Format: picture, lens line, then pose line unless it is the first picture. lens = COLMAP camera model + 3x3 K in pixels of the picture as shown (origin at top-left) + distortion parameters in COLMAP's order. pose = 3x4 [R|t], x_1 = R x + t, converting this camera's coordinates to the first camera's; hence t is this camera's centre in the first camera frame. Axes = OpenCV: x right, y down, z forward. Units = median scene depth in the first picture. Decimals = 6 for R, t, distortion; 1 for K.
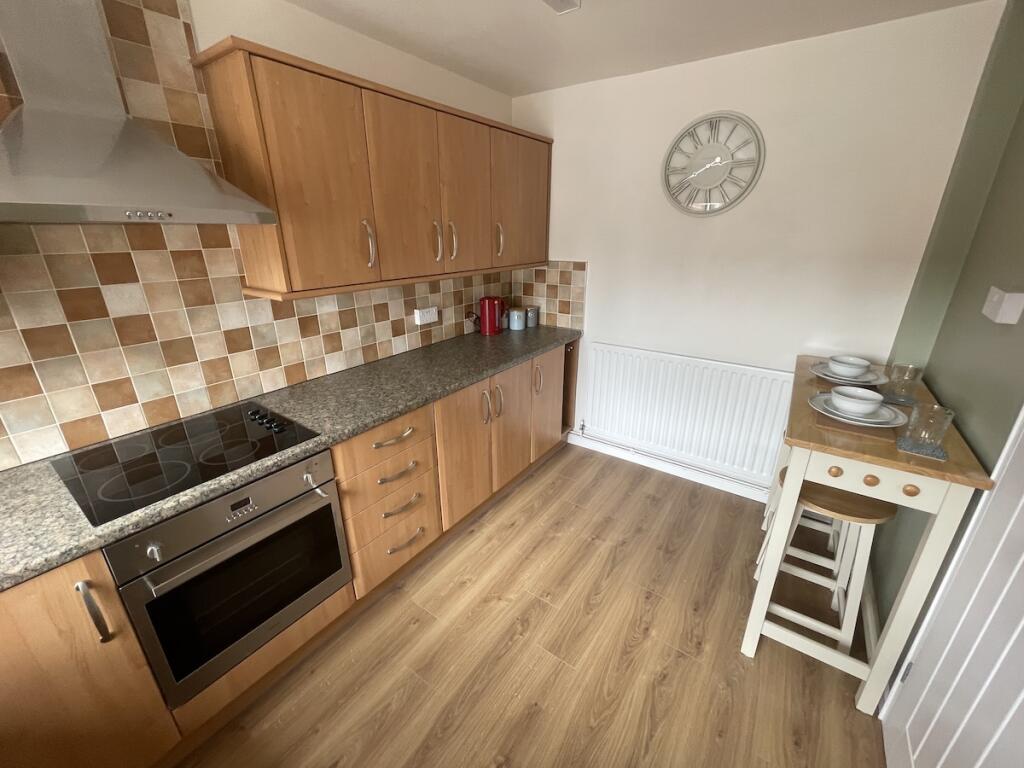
lens RADIAL K [[417.7, 0, 510.6], [0, 417.7, 382.4], [0, 0, 1]] dist [0.004747, 0.000779]
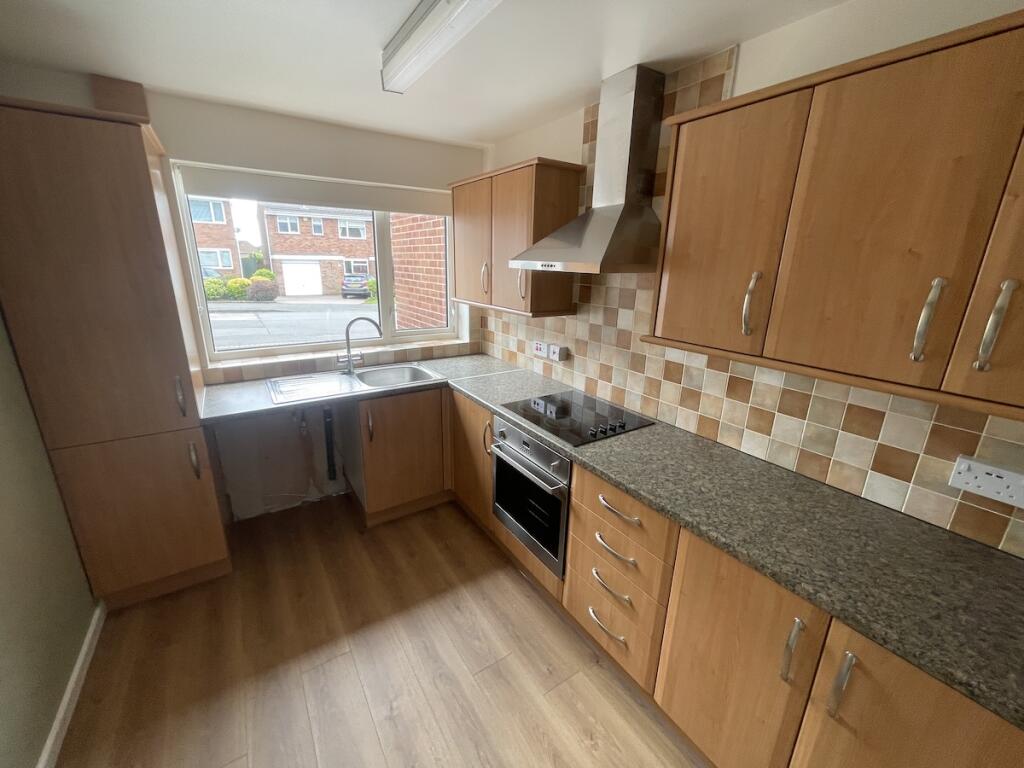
lens RADIAL K [[417.7, 0, 510.2], [0, 417.7, 384.1], [0, 0, 1]] dist [0.004747, 0.000779]
pose [[-0.361788, 0.262387, -0.894574, 0.507341], [-0.342206, 0.855213, 0.389239, -0.348333], [0.867182, 0.446950, -0.219615, 0.847765]]
